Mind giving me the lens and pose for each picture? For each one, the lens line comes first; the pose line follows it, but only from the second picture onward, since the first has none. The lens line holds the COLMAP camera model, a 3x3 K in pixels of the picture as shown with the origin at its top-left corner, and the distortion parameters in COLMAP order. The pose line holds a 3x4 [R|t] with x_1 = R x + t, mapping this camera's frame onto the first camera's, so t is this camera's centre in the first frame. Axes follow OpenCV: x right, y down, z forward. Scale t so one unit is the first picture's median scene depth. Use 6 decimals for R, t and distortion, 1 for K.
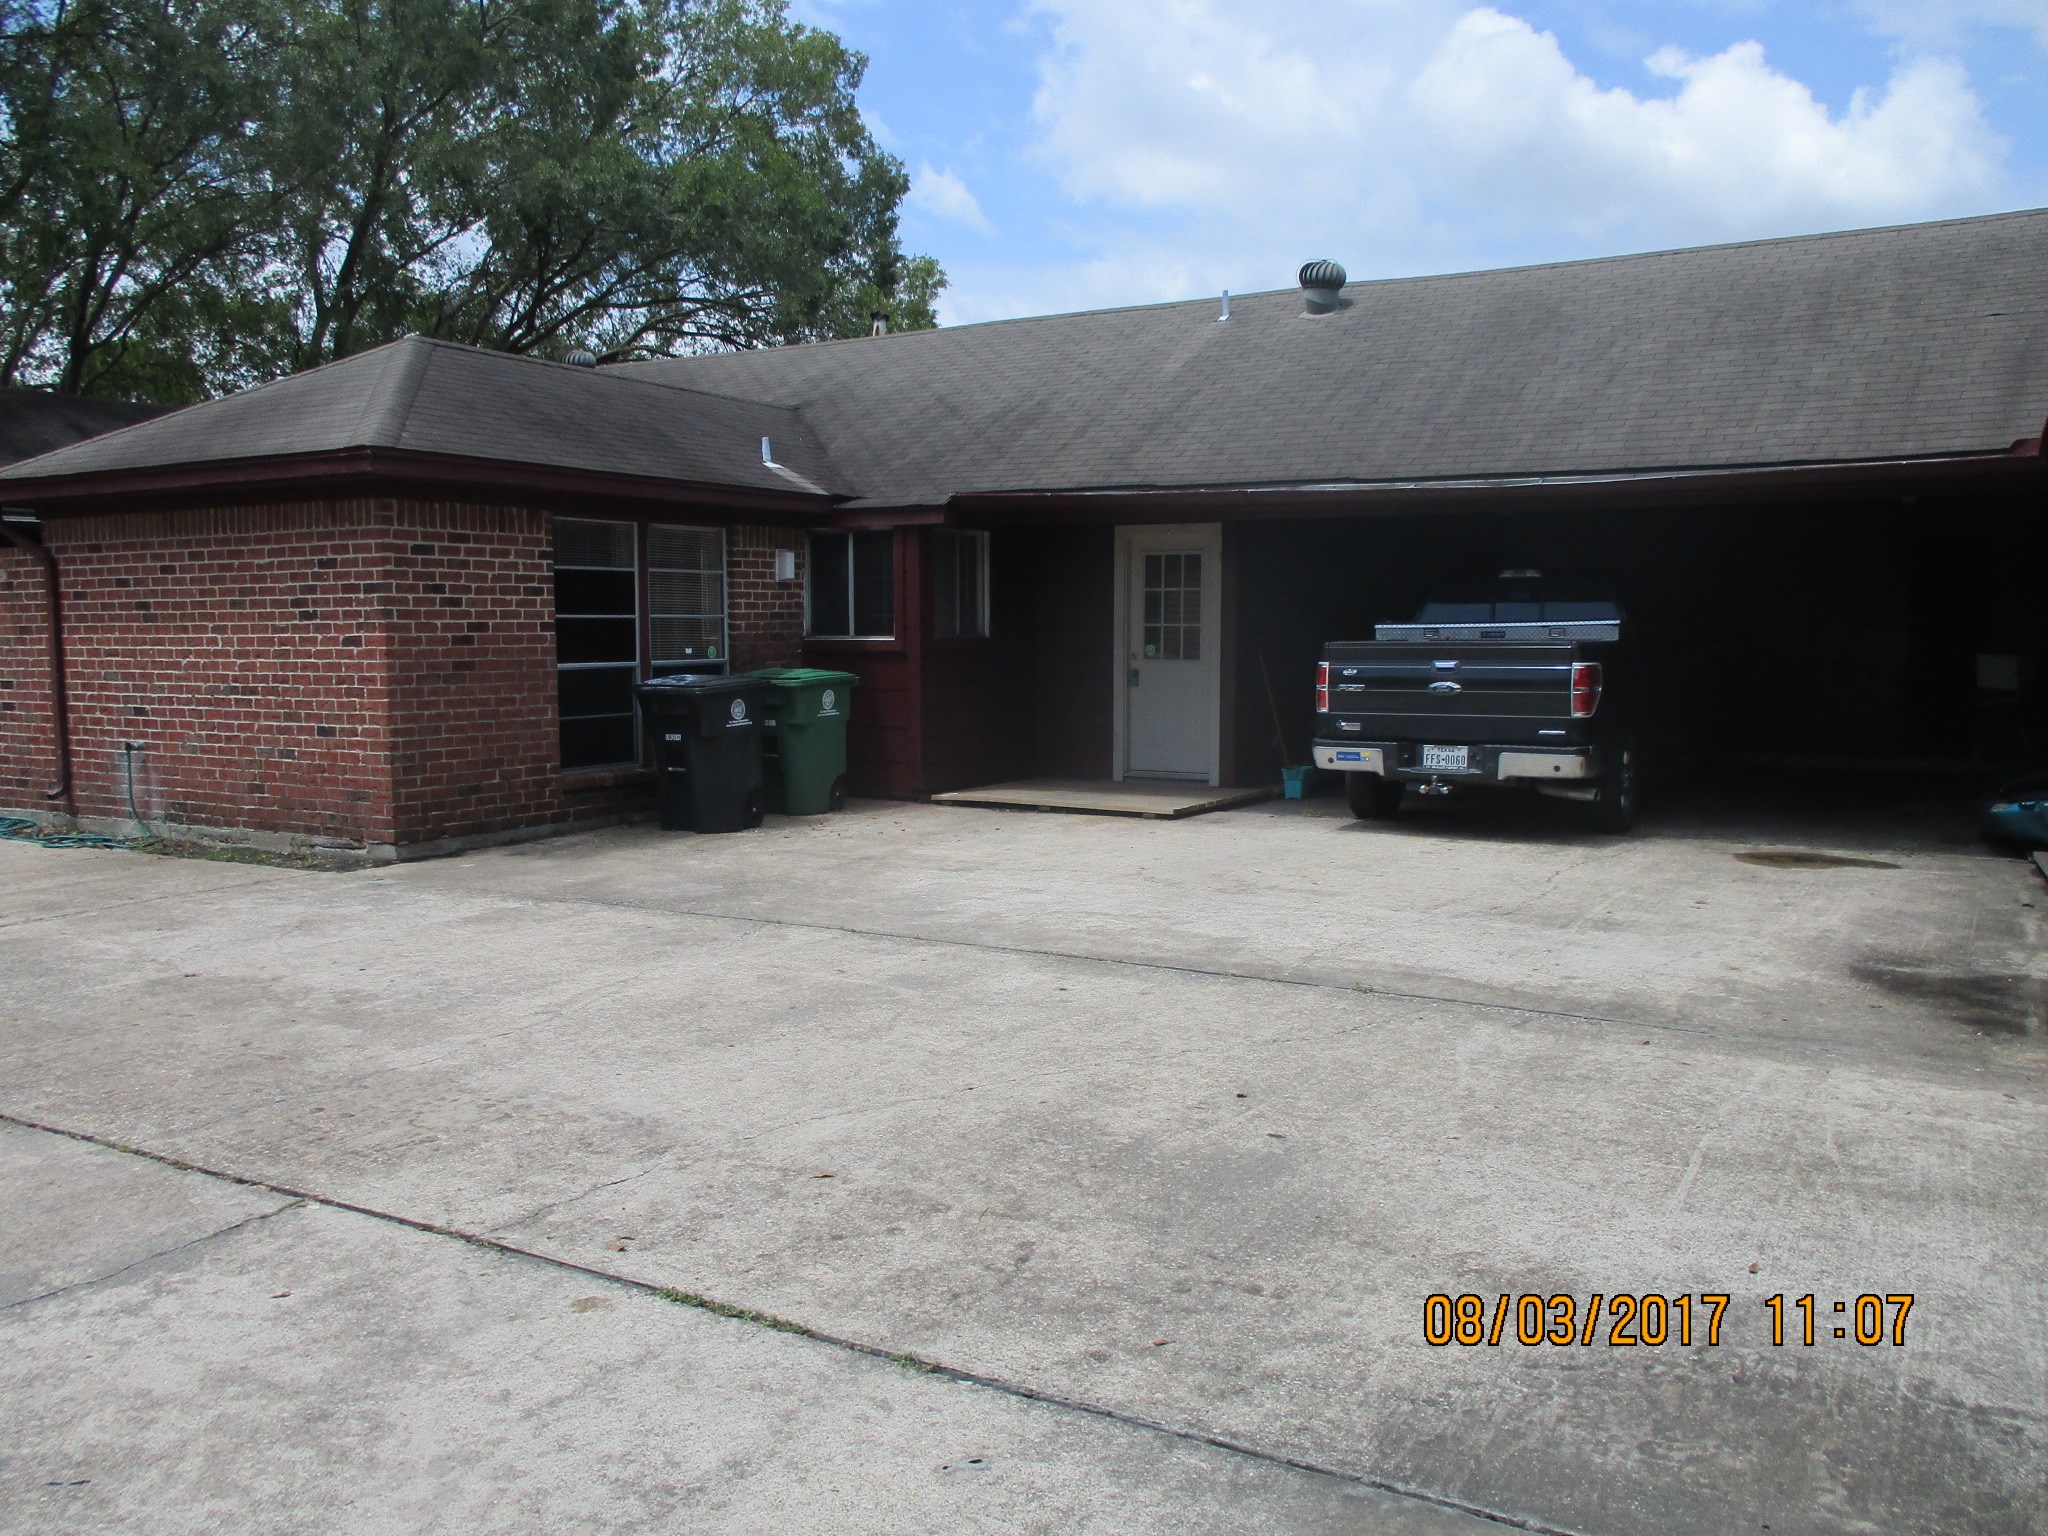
lens RADIAL K [[1704.9, 0, 1026.2], [0, 1704.9, 788.0], [0, 0, 1]] dist [-0.040576, 0.023144]
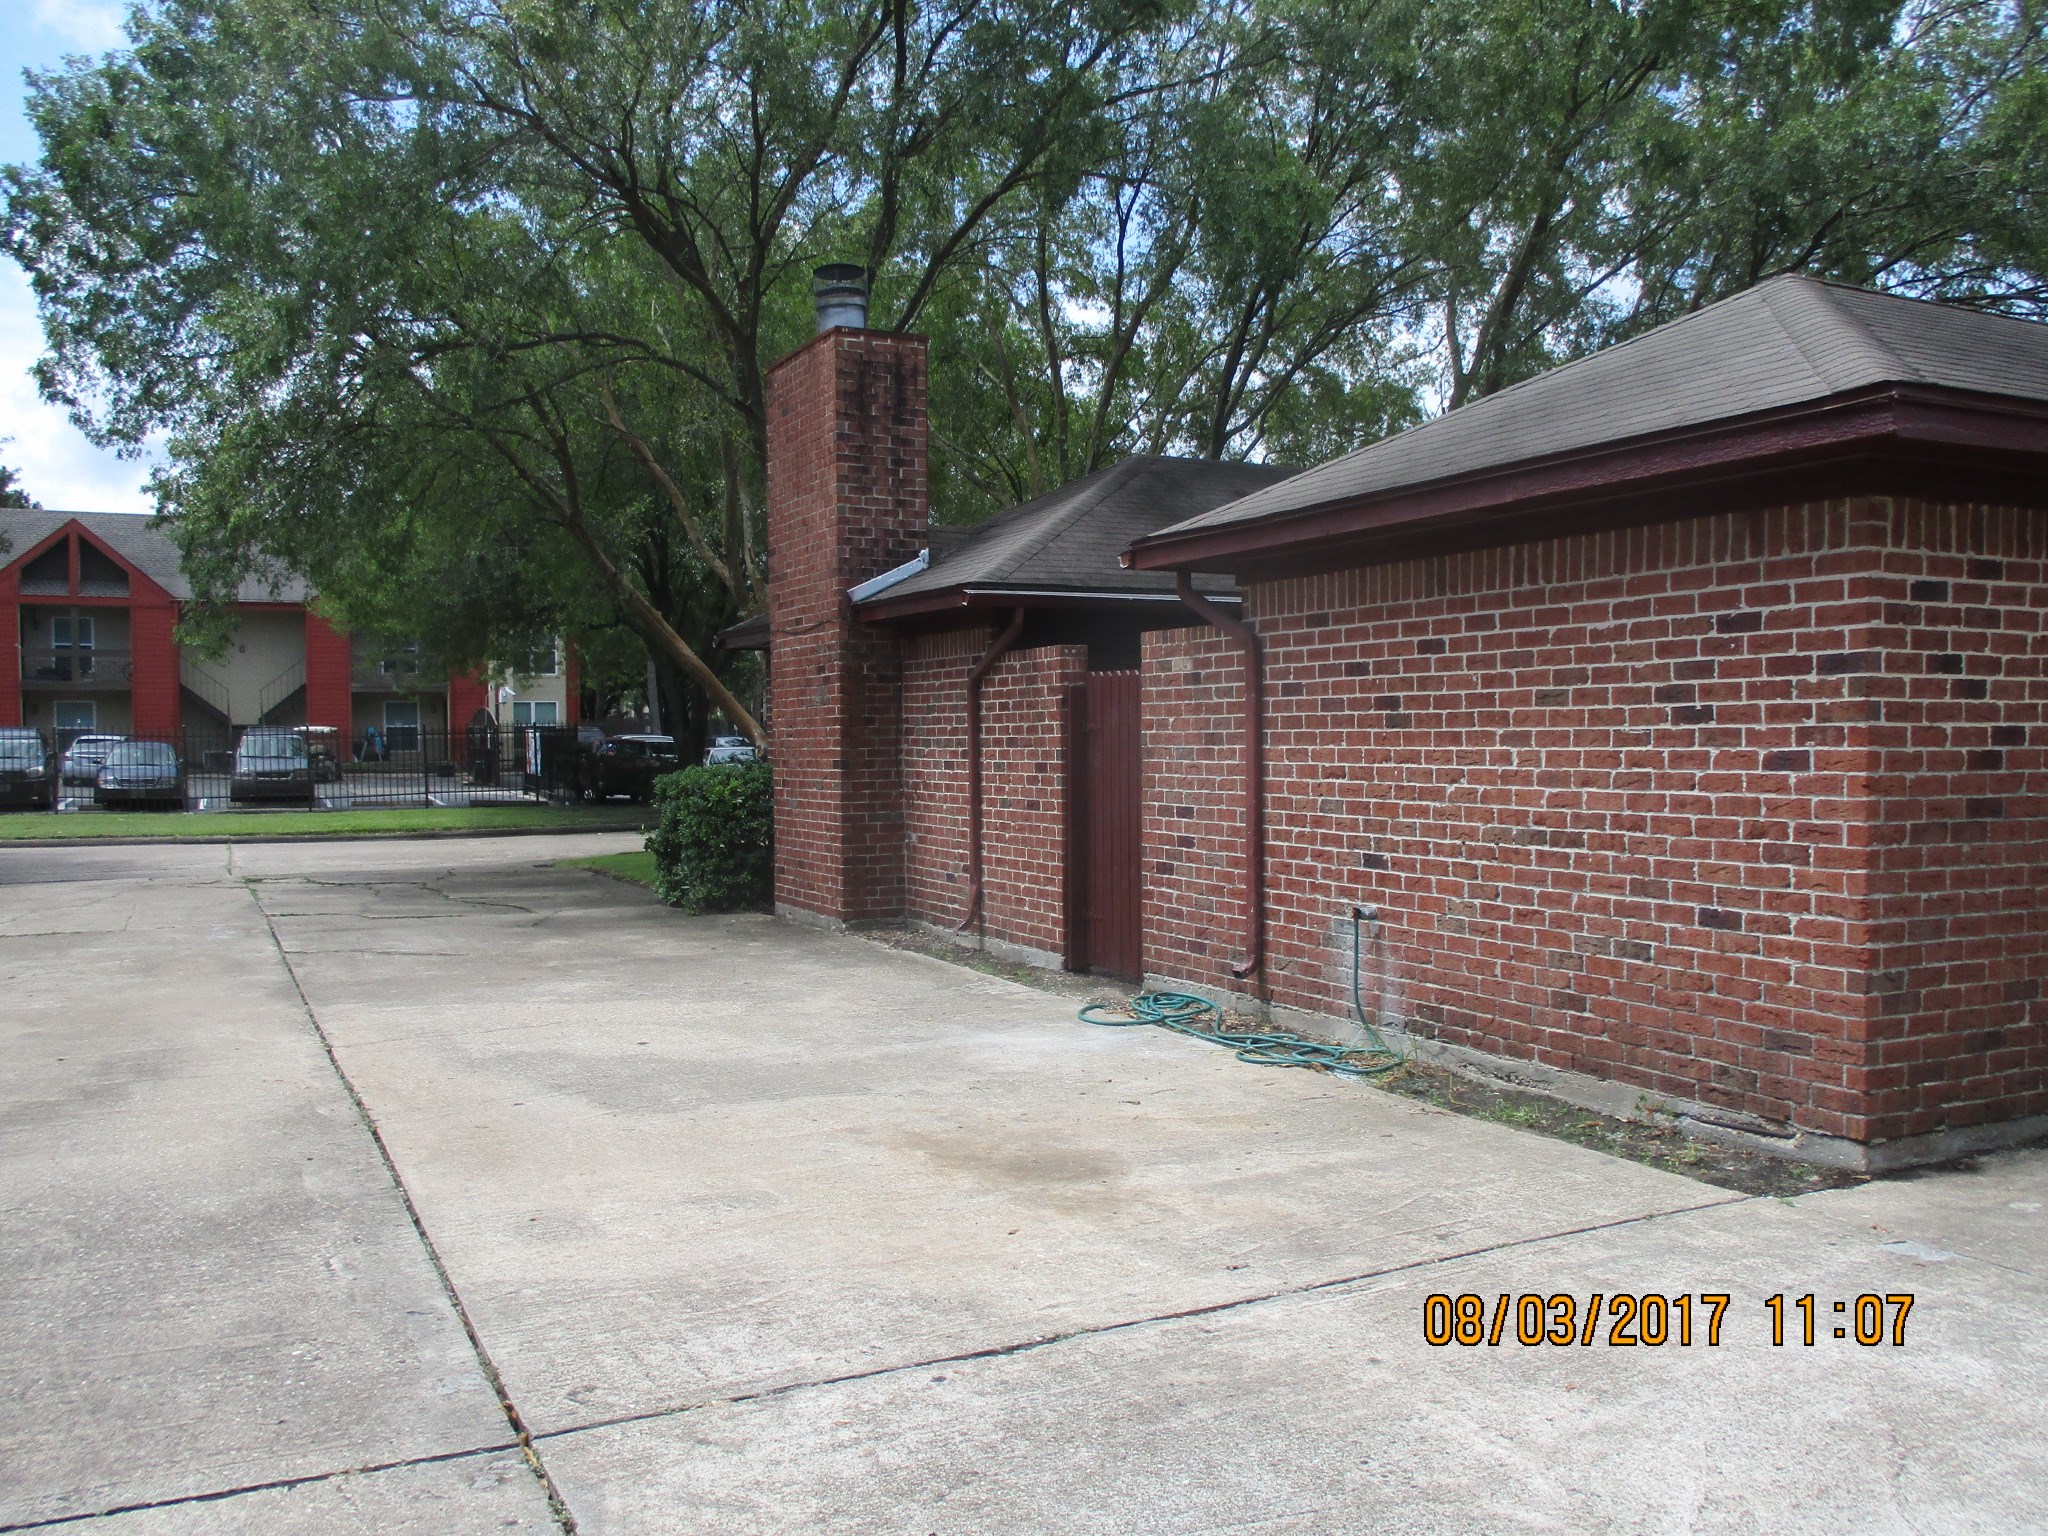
lens RADIAL K [[1704.9, 0, 1024.1], [0, 1704.9, 766.4], [0, 0, 1]] dist [-0.040576, 0.023144]
pose [[0.831808, 0.008484, -0.554999, -0.284954], [-0.050556, 0.996885, -0.060532, -0.037224], [0.552757, 0.078409, 0.829646, 0.388585]]
